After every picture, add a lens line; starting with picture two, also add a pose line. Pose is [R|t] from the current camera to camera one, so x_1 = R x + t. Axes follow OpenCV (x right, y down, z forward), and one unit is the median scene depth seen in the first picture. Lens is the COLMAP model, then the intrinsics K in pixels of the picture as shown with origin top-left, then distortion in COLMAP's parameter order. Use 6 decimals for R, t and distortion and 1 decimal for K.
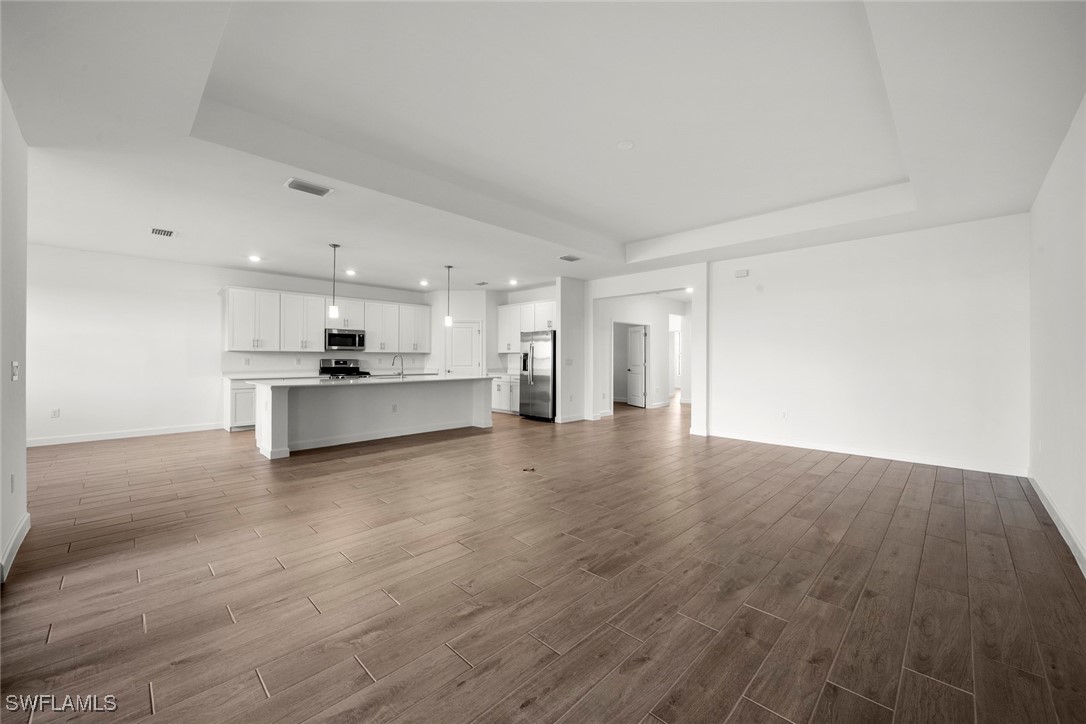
lens RADIAL K [[418.0, 0, 542.6], [0, 418.0, 353.7], [0, 0, 1]] dist [0.002773, -0.000492]
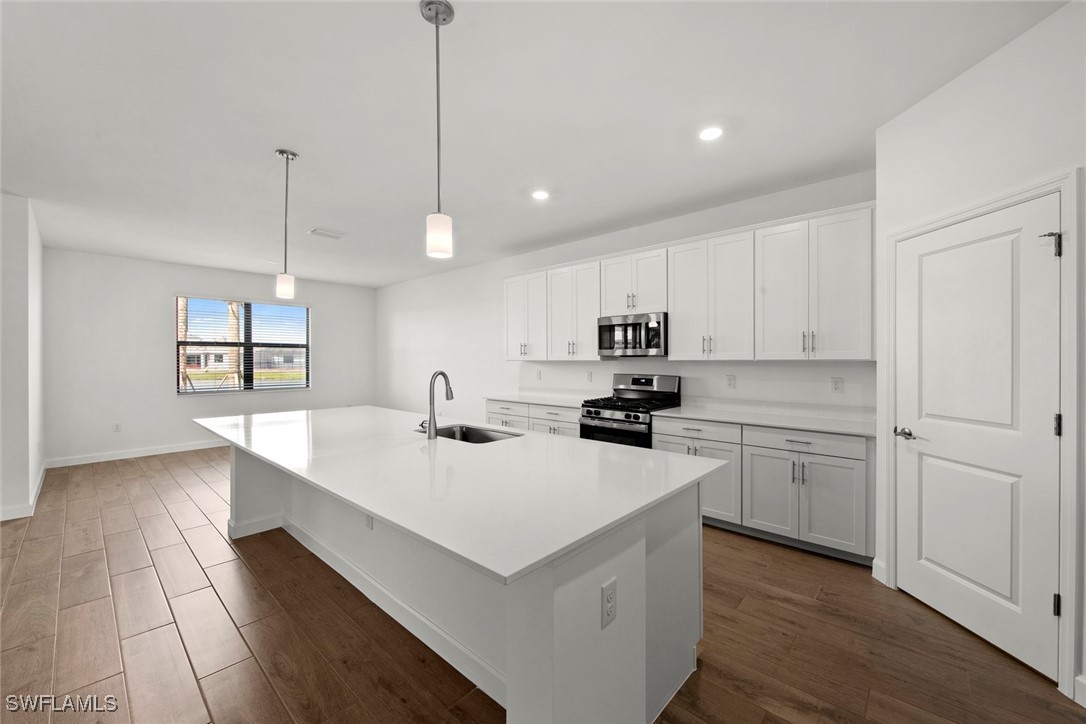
lens RADIAL K [[422.8, 0, 543.0], [0, 422.8, 362.0], [0, 0, 1]] dist [0.001048, -0.000343]
pose [[0.048186, 0.001073, -0.998838, 0.017985], [0.011046, 0.999938, 0.001607, -0.004199], [0.998777, -0.011111, 0.048171, 0.852040]]
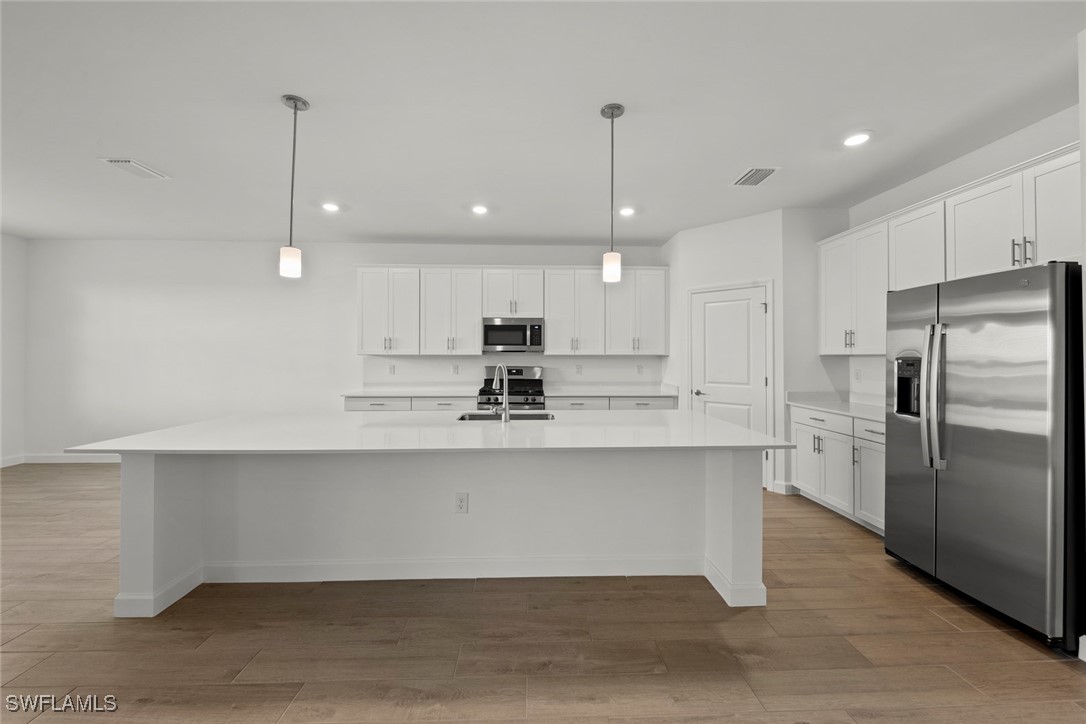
lens RADIAL K [[418.0, 0, 542.6], [0, 418.0, 353.7], [0, 0, 1]] dist [0.002773, -0.000492]
pose [[0.727644, -0.004186, -0.685942, -0.024801], [0.008206, 0.999963, 0.002603, -0.006986], [0.685905, -0.007523, 0.727652, 0.575512]]
